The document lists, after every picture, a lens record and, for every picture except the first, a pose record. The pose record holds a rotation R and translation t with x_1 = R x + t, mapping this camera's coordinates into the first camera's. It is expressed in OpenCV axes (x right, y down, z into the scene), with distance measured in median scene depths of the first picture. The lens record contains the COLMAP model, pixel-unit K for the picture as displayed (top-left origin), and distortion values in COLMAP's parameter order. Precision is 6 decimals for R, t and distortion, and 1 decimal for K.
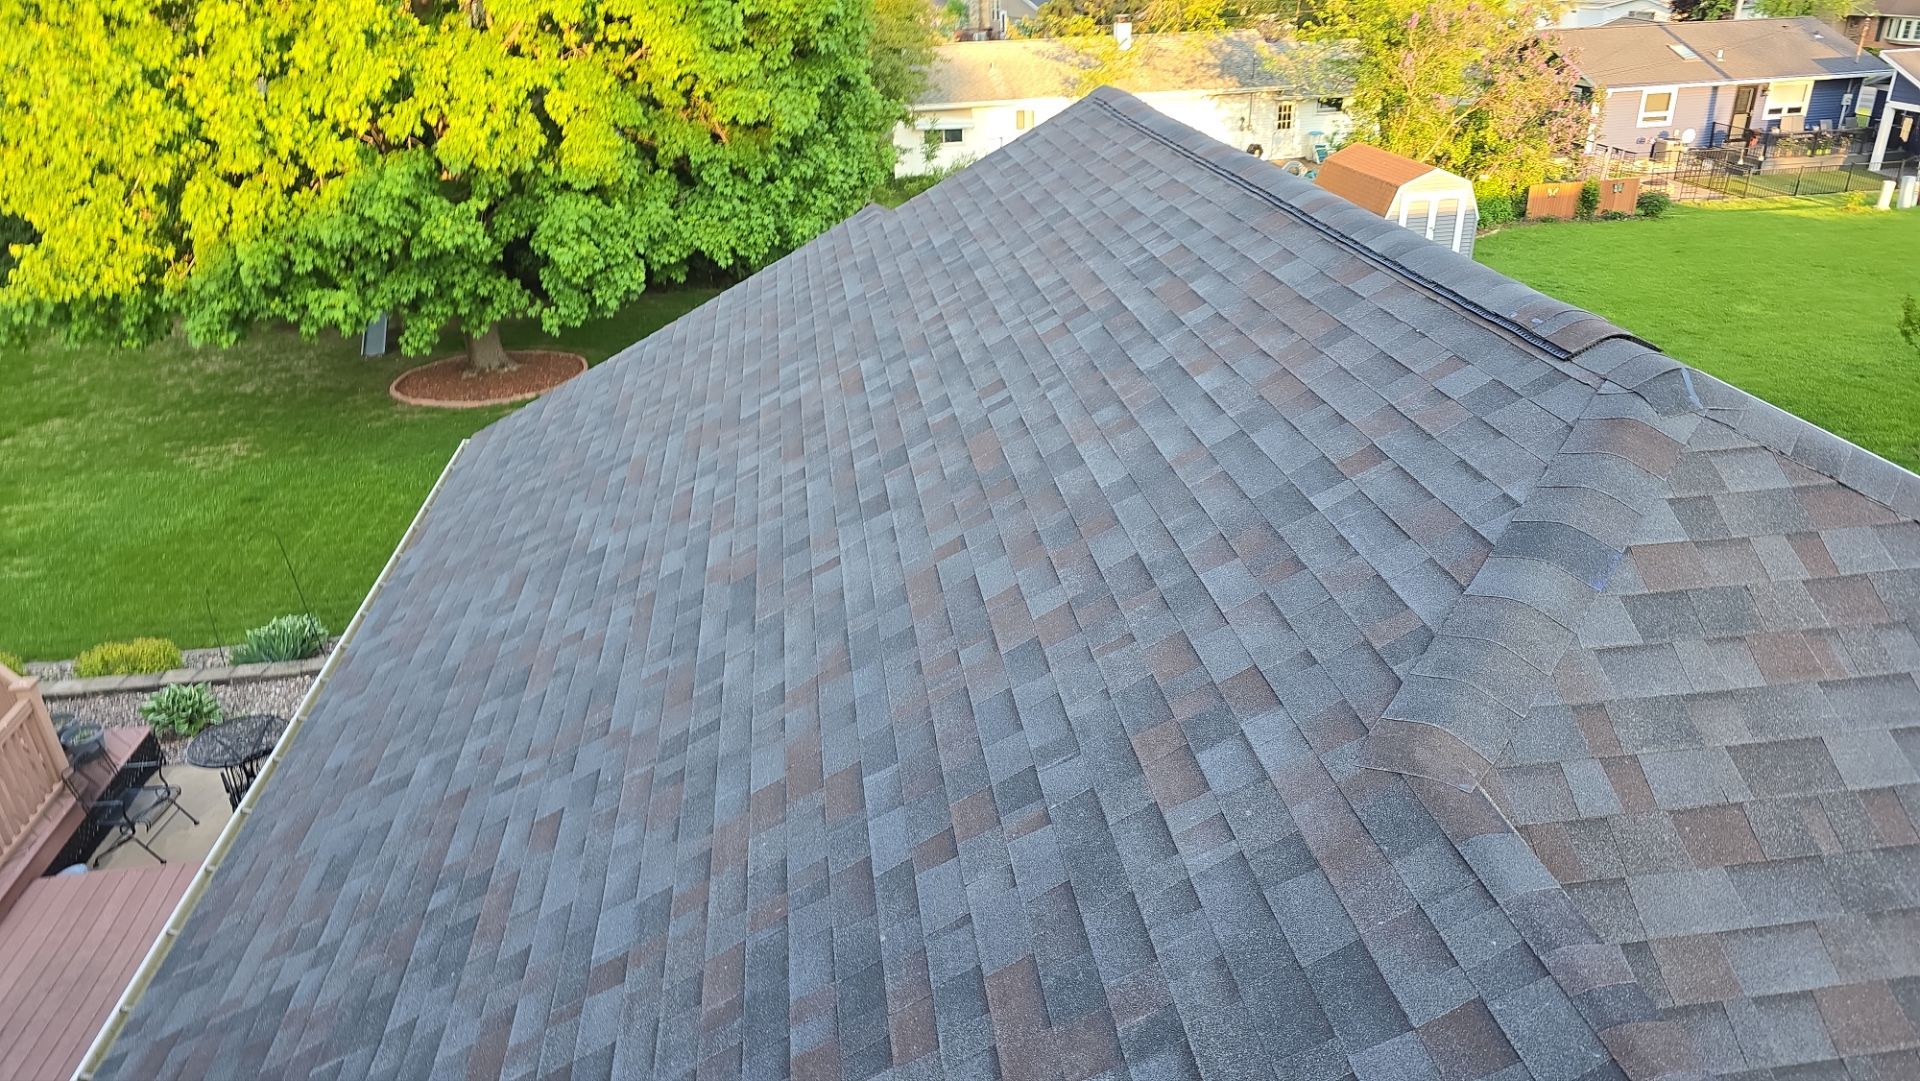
lens RADIAL K [[1279.1, 0, 964.7], [0, 1279.1, 546.6], [0, 0, 1]] dist [0.077450, -0.077443]
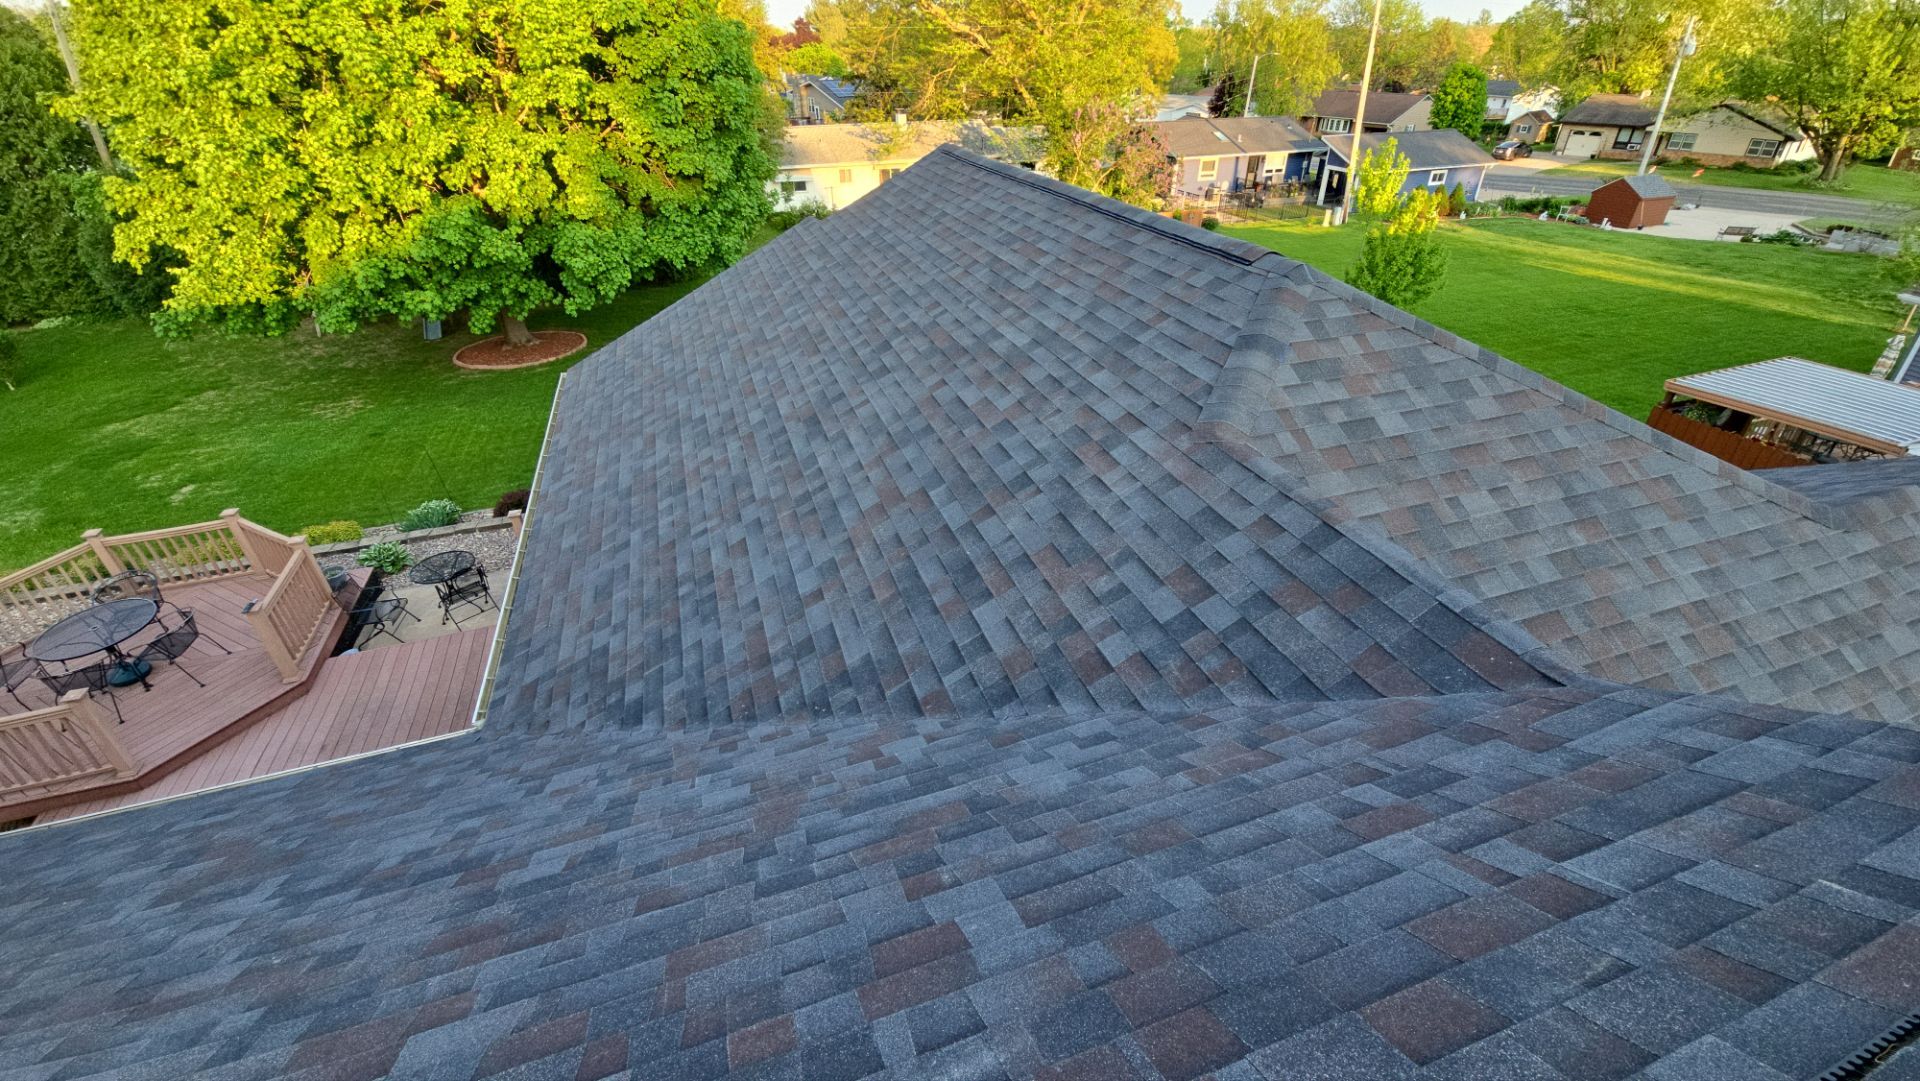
lens RADIAL K [[788.2, 0, 962.2], [0, 788.2, 524.2], [0, 0, 1]] dist [0.000666, -0.000111]
pose [[0.980196, -0.084442, 0.179127, -0.075647], [0.067470, 0.992816, 0.098817, 0.034407], [-0.186184, -0.084775, 0.978851, -0.057995]]
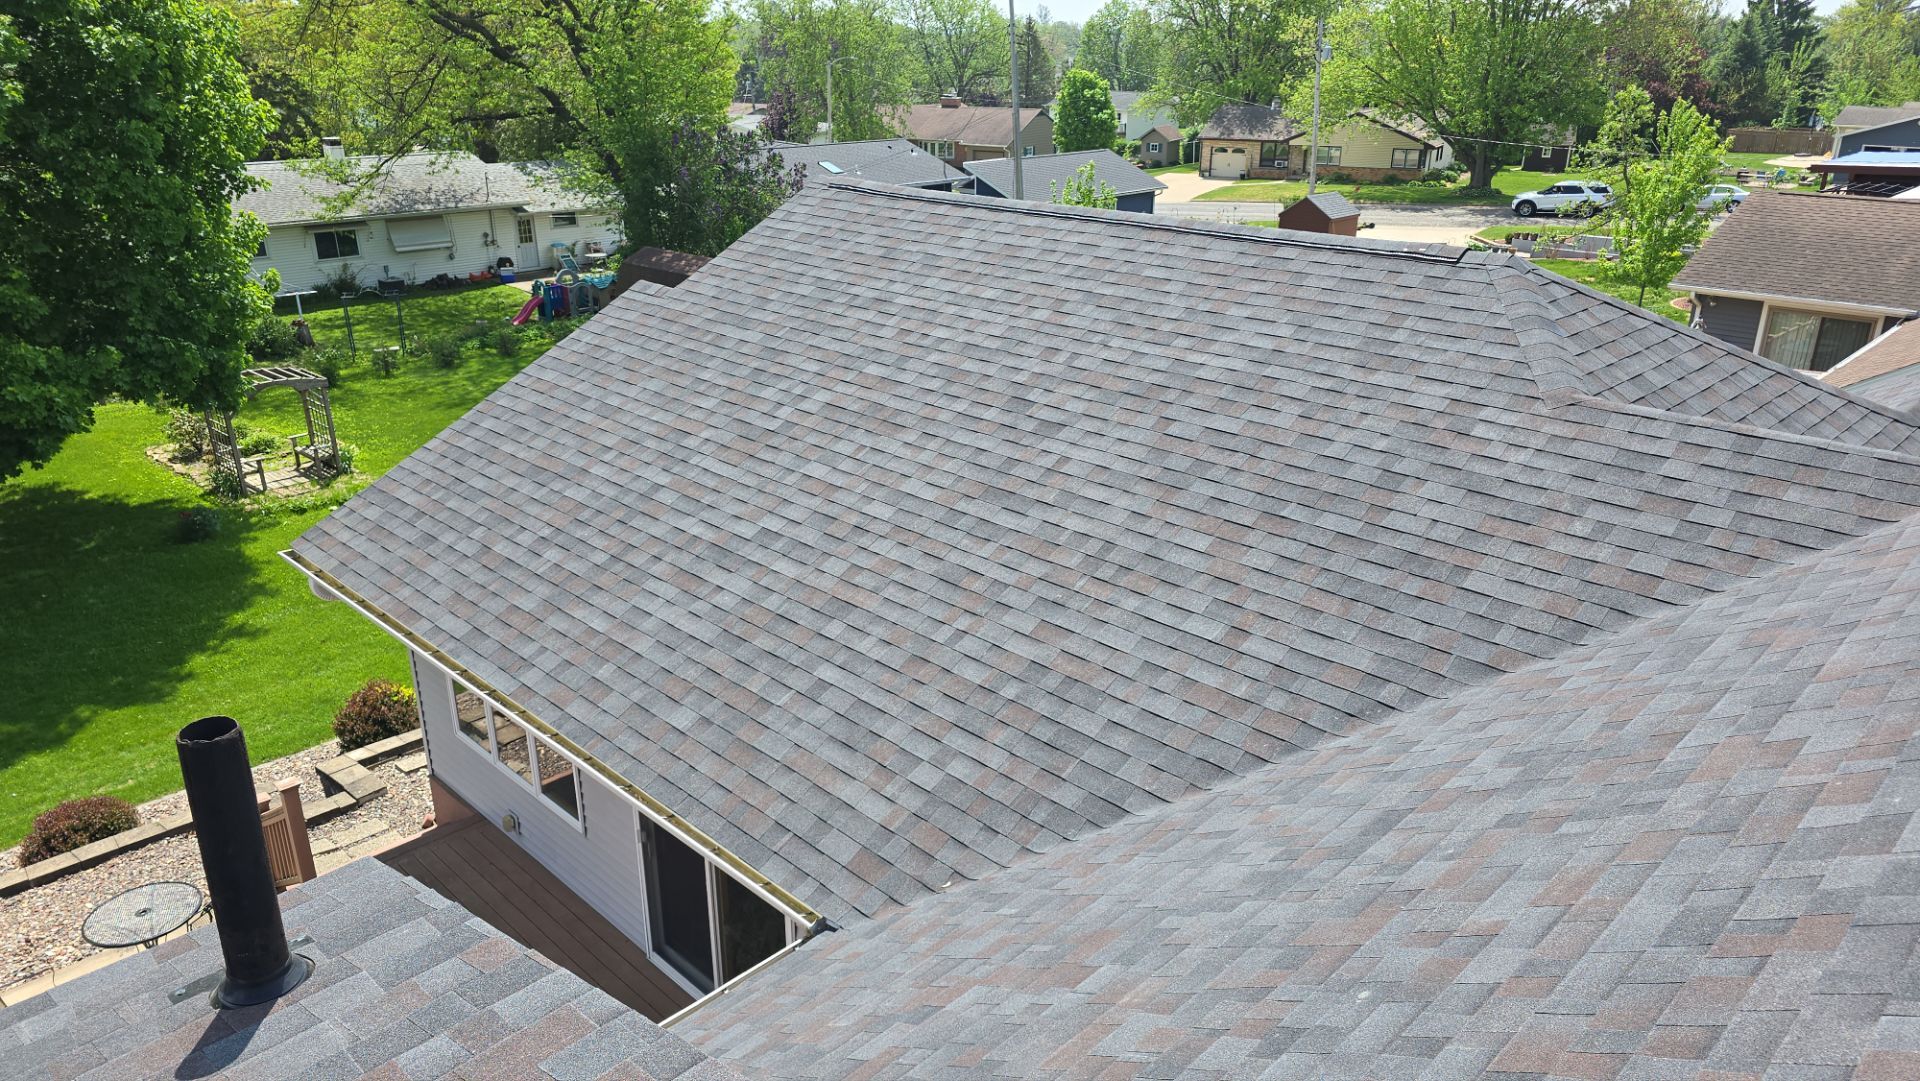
lens RADIAL K [[1279.1, 0, 964.7], [0, 1279.1, 546.6], [0, 0, 1]] dist [0.077450, -0.077443]
pose [[0.792363, -0.195205, 0.577976, -0.453960], [0.244027, 0.969743, -0.007023, 0.039288], [-0.559117, 0.146607, 0.816023, -0.068517]]
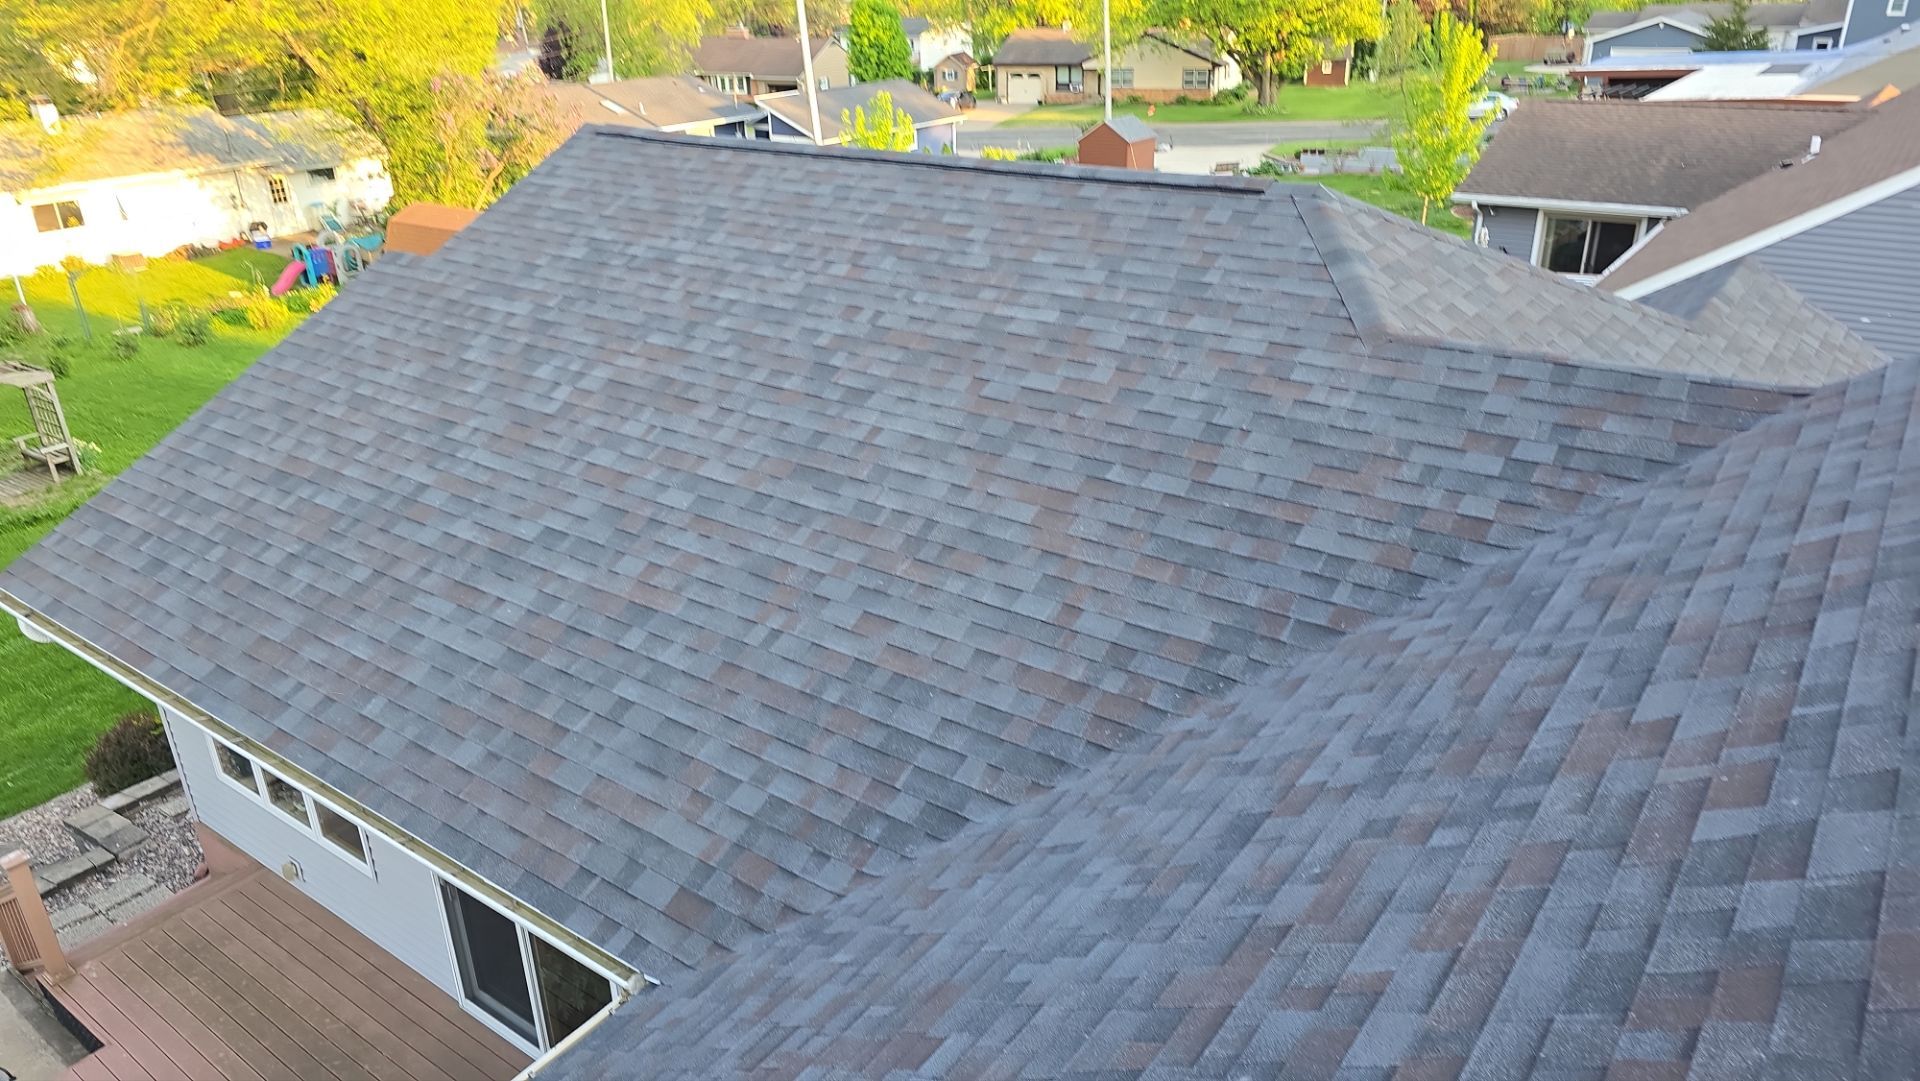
lens RADIAL K [[1279.1, 0, 964.7], [0, 1279.1, 546.6], [0, 0, 1]] dist [0.077450, -0.077443]
pose [[0.691663, -0.284861, 0.663669, -0.416473], [0.316837, 0.945461, 0.075611, 0.024334], [-0.649012, 0.157978, 0.744195, -0.040625]]
